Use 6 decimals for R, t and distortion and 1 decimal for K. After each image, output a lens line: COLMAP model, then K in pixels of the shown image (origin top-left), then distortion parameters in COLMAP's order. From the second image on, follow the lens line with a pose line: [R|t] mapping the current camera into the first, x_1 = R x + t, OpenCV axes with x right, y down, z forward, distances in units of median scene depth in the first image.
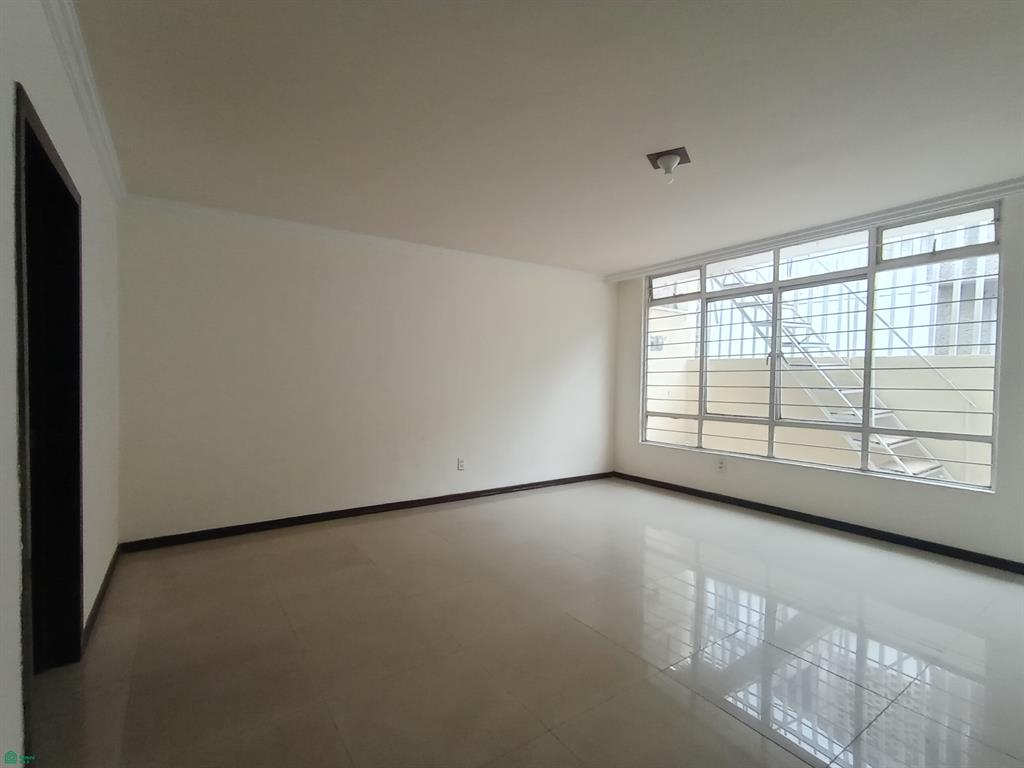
lens RADIAL K [[499.0, 0, 512.0], [0, 499.0, 384.0], [0, 0, 1]] dist [-0.000524, 0.000021]
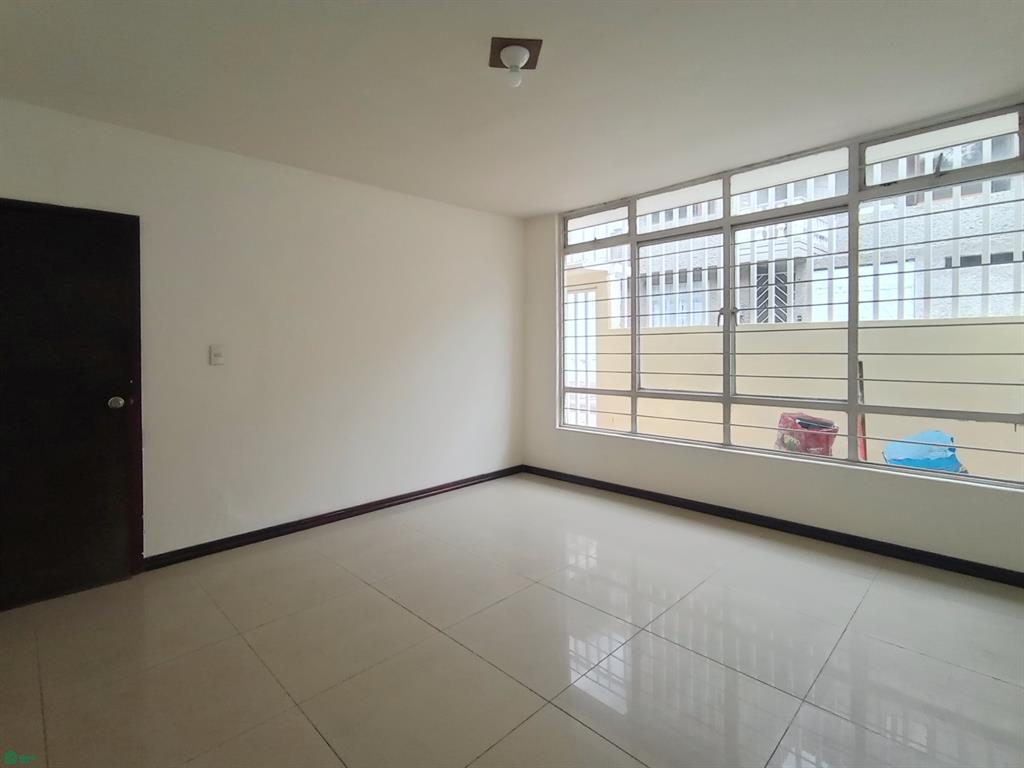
lens RADIAL K [[499.0, 0, 512.0], [0, 499.0, 384.0], [0, 0, 1]] dist [-0.000524, 0.000021]
pose [[0.979855, -0.024329, 0.198222, 0.037467], [0.012569, 0.998097, 0.060374, 0.002107], [-0.199314, -0.056667, 0.978296, 0.275194]]
